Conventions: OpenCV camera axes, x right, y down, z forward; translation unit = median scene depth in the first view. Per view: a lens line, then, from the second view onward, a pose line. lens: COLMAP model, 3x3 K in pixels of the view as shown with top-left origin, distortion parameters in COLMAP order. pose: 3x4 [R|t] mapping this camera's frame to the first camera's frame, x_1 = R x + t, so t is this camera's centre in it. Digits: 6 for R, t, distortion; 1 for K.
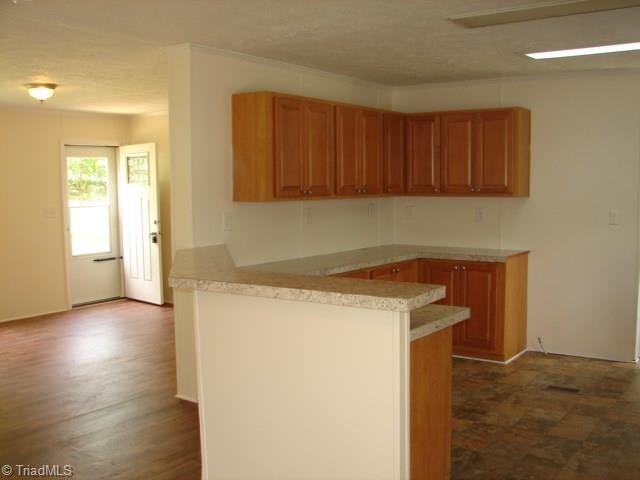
lens RADIAL K [[680.5, 0, 318.6], [0, 680.5, 237.9], [0, 0, 1]] dist [-0.078515, 0.000000]
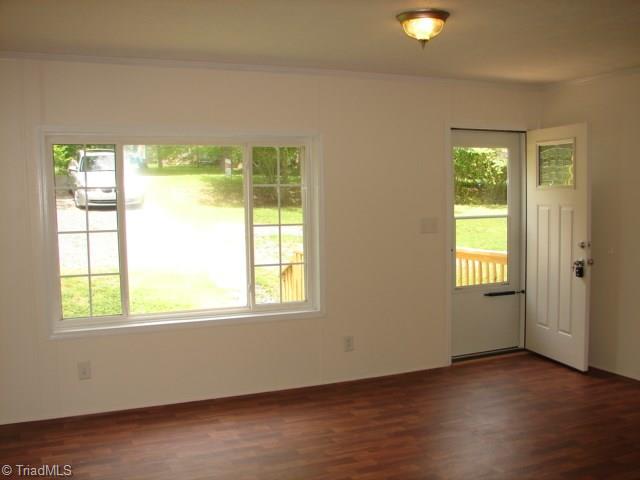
lens RADIAL K [[680.5, 0, 320.4], [0, 680.5, 239.2], [0, 0, 1]] dist [-0.078515, 0.000000]
pose [[0.860457, 0.046036, -0.507438, -0.129613], [-0.042791, 0.998921, 0.018063, -0.029856], [0.507722, 0.006171, 0.861499, 0.314484]]
